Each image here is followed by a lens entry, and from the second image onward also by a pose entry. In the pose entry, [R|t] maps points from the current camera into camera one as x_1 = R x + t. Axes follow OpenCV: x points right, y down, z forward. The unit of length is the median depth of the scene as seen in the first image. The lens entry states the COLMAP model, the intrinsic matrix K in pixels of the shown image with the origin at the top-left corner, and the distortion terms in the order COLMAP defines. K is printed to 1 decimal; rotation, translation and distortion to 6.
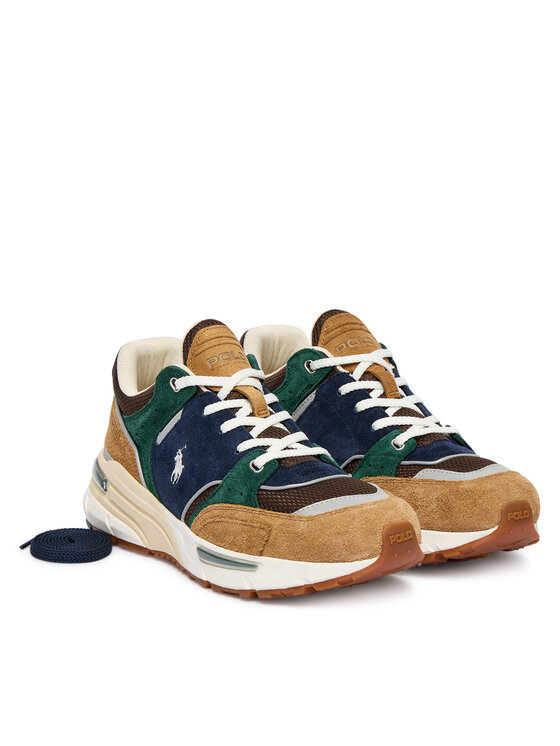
lens RADIAL K [[1966.1, 0, 280.5], [0, 1966.1, 372.4], [0, 0, 1]] dist [-0.780627, 0.000000]
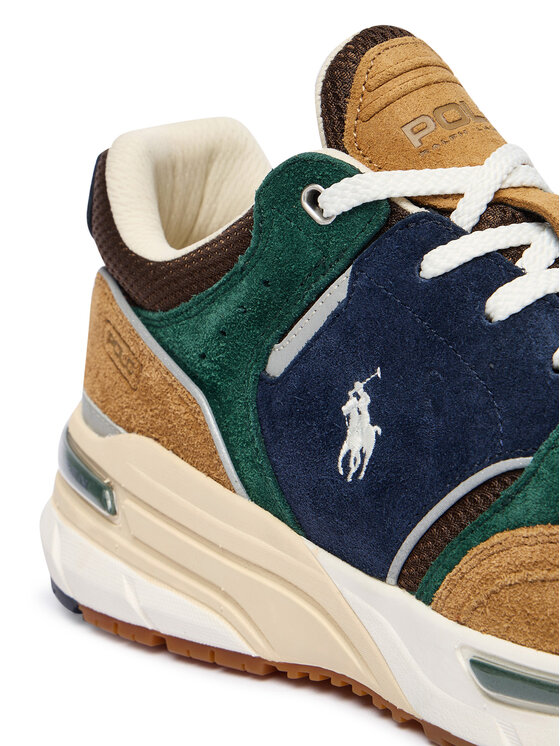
lens RADIAL K [[1331.8, 0, 279.5], [0, 1331.8, 370.3], [0, 0, 1]] dist [-0.105070, 0.000000]
pose [[0.966285, -0.108588, 0.233456, -0.120832], [0.099585, 0.993770, 0.050044, 0.023464], [-0.237436, -0.025108, 0.971079, 0.765145]]
